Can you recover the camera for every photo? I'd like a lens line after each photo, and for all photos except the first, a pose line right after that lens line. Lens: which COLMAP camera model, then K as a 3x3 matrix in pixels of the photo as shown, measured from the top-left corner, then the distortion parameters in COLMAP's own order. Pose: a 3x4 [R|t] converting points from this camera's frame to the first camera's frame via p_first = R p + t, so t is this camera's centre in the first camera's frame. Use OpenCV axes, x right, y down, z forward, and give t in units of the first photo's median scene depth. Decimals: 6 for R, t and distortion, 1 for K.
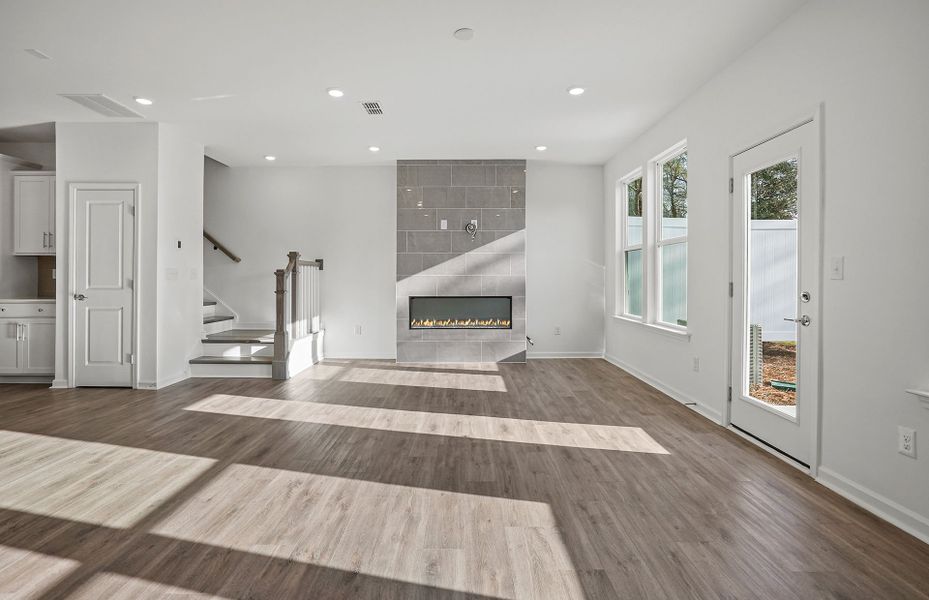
lens RADIAL K [[455.9, 0, 462.9], [0, 455.9, 280.5], [0, 0, 1]] dist [-0.051831, 0.027010]
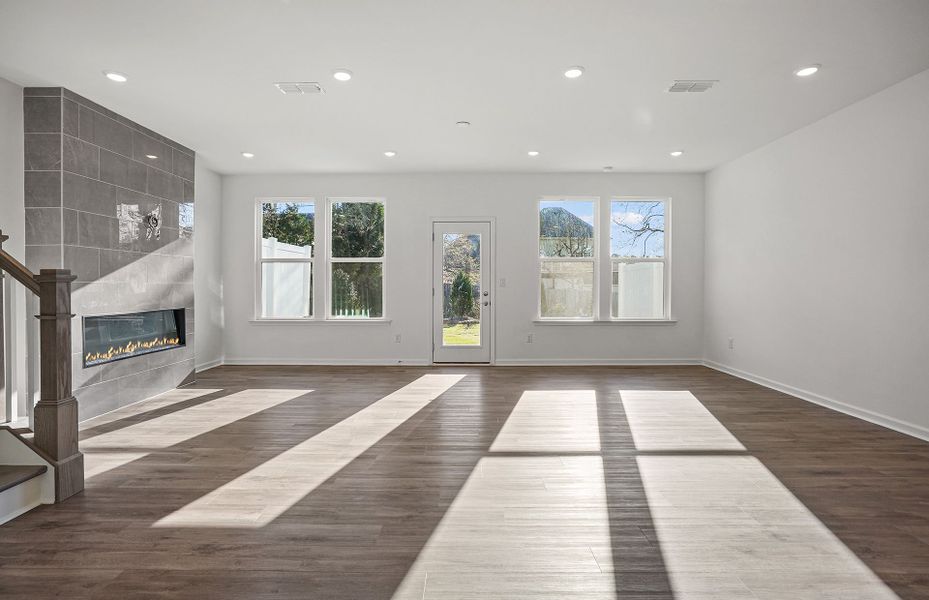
lens RADIAL K [[451.7, 0, 461.7], [0, 451.7, 288.3], [0, 0, 1]] dist [-0.015773, 0.001203]
pose [[0.008867, -0.007463, 0.999933, -0.816245], [0.005525, 0.999957, 0.007414, -0.005419], [-0.999945, 0.005459, 0.008908, 0.531364]]
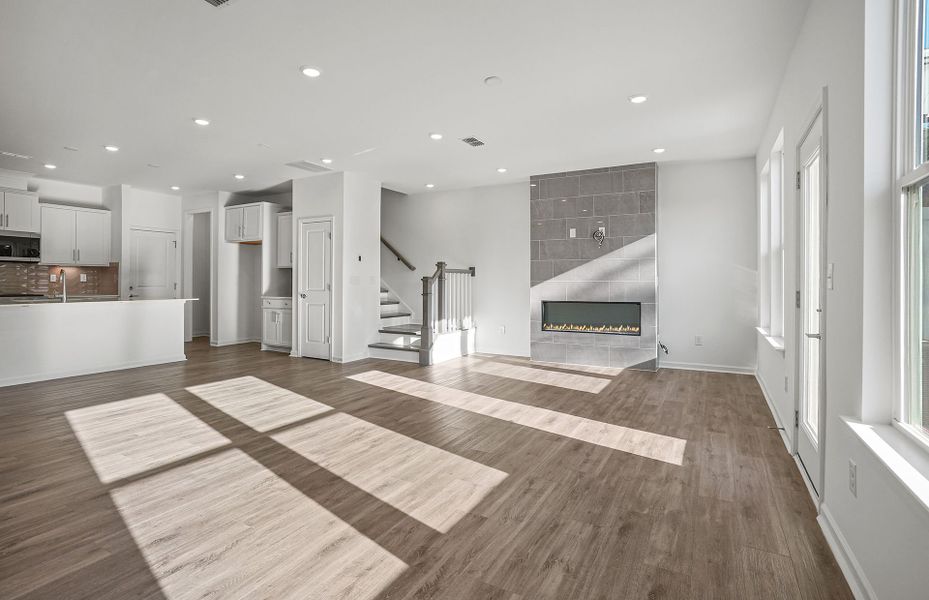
lens RADIAL K [[455.9, 0, 462.9], [0, 455.9, 280.5], [0, 0, 1]] dist [-0.051831, 0.027010]
pose [[0.874833, 0.000452, -0.484424, 0.274694], [-0.005360, 0.999947, -0.008746, -0.002841], [0.484394, 0.010248, 0.874790, -0.047109]]
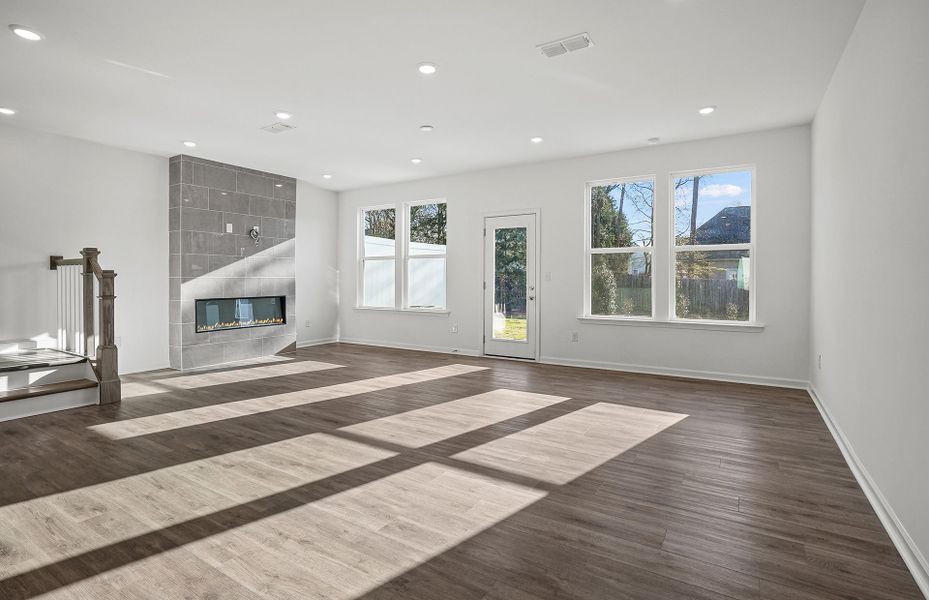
lens RADIAL K [[455.9, 0, 462.9], [0, 455.9, 280.5], [0, 0, 1]] dist [-0.051831, 0.027010]
pose [[0.529158, -0.004250, 0.848513, -0.702243], [0.004970, 0.999986, 0.001909, -0.003753], [-0.848509, 0.003207, 0.529172, 0.015995]]
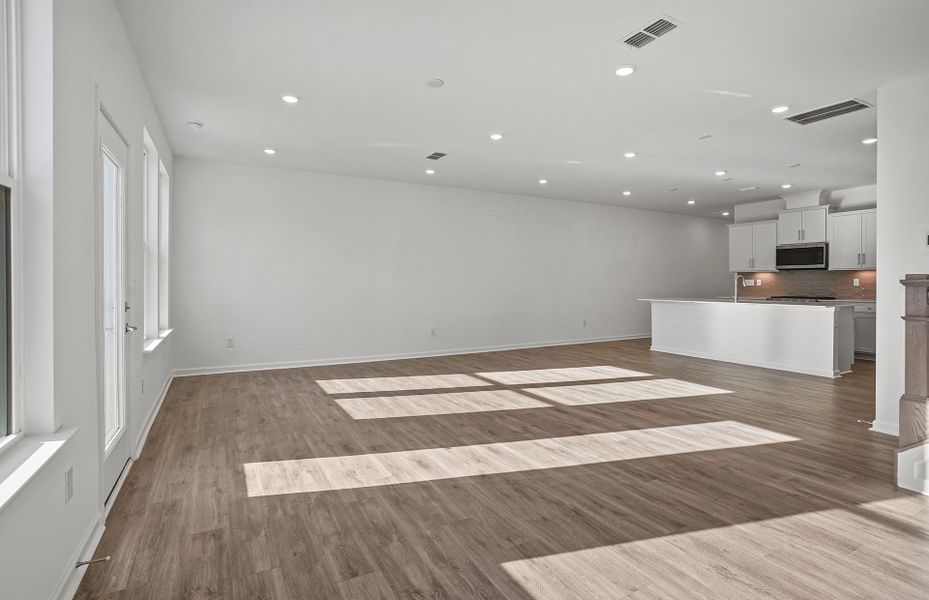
lens RADIAL K [[451.7, 0, 461.7], [0, 451.7, 288.3], [0, 0, 1]] dist [-0.015773, 0.001203]
pose [[-0.876877, 0.004353, -0.480696, 0.274067], [-0.002611, 0.999901, 0.013819, -0.012601], [0.480708, 0.013373, -0.876779, 1.118772]]
